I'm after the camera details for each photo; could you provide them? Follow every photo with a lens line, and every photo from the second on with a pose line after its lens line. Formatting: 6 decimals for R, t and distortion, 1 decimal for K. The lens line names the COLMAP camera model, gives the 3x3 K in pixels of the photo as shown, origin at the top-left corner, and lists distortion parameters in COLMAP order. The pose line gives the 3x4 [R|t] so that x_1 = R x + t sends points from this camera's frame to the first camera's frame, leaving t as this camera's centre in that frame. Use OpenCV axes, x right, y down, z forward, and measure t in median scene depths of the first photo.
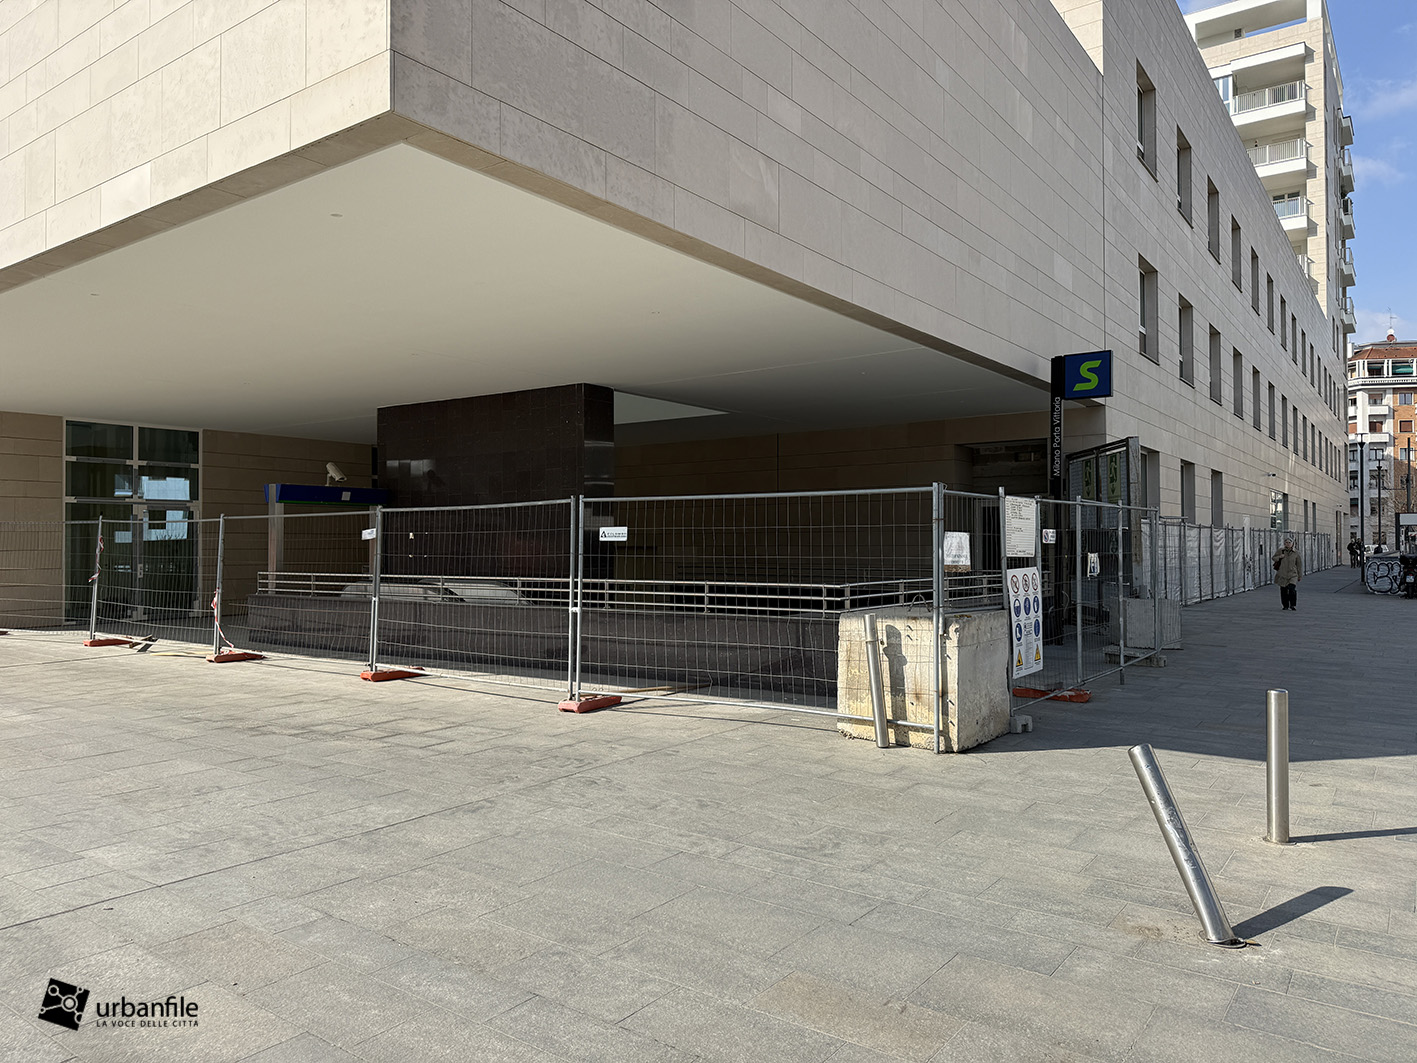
lens RADIAL K [[1015.2, 0, 706.2], [0, 1015.2, 536.4], [0, 0, 1]] dist [-0.012972, -0.004528]
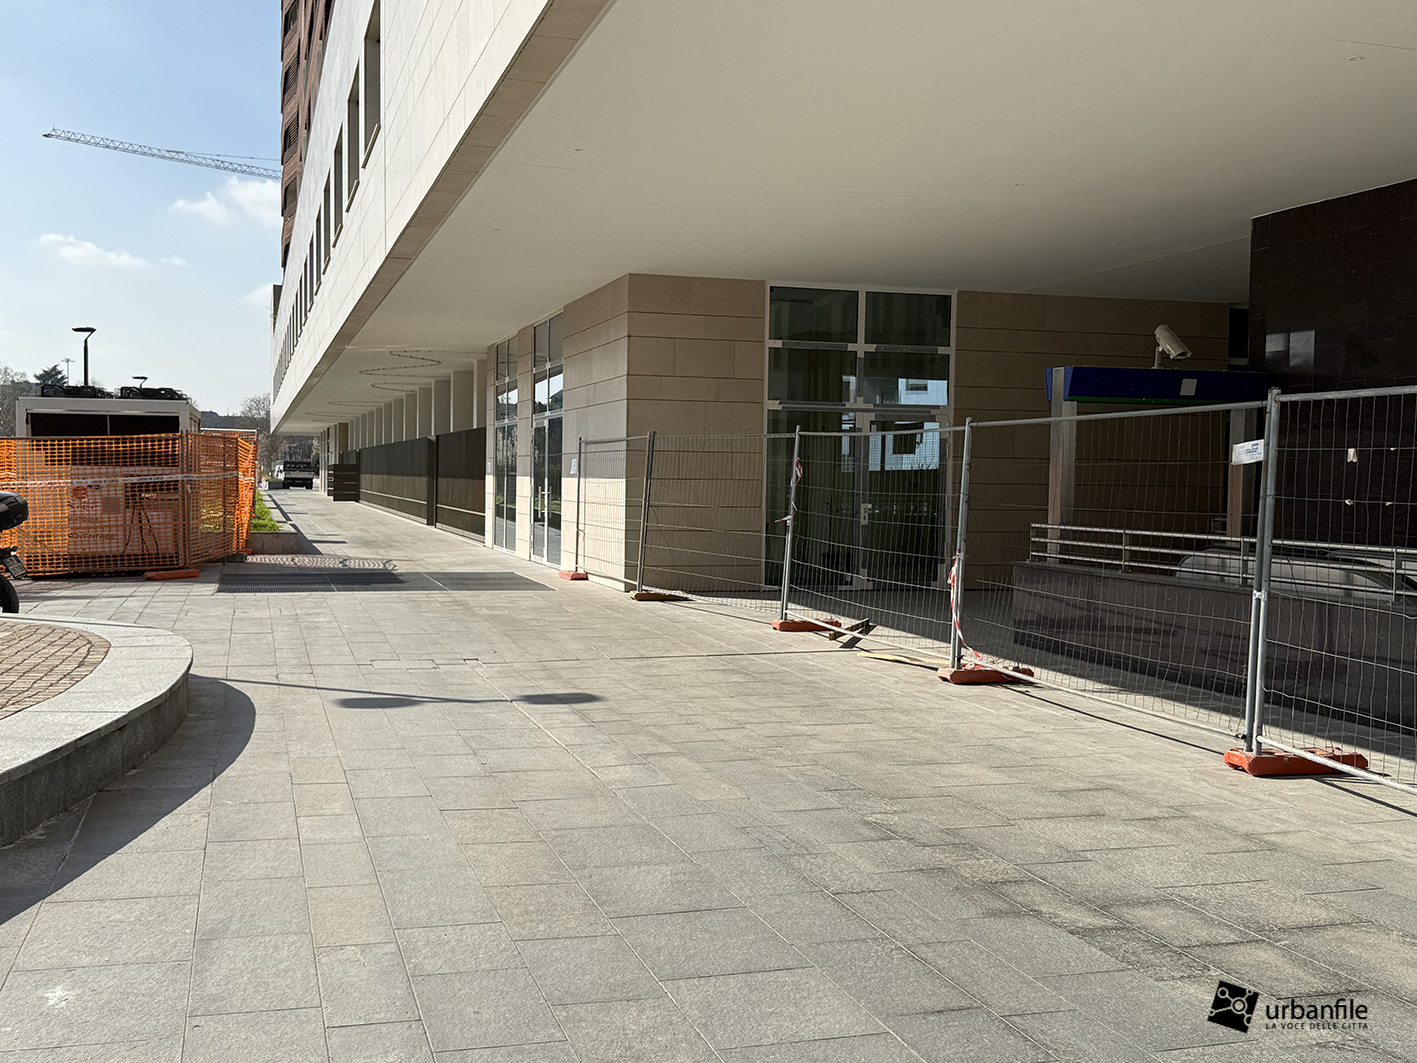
lens RADIAL K [[1499.1, 0, 705.1], [0, 1499.1, 540.5], [0, 0, 1]] dist [-0.034050, 0.000000]
pose [[0.802958, 0.043492, -0.594447, -0.097213], [-0.017422, 0.998621, 0.049529, 0.006886], [0.595781, -0.029413, 0.802608, 0.234595]]
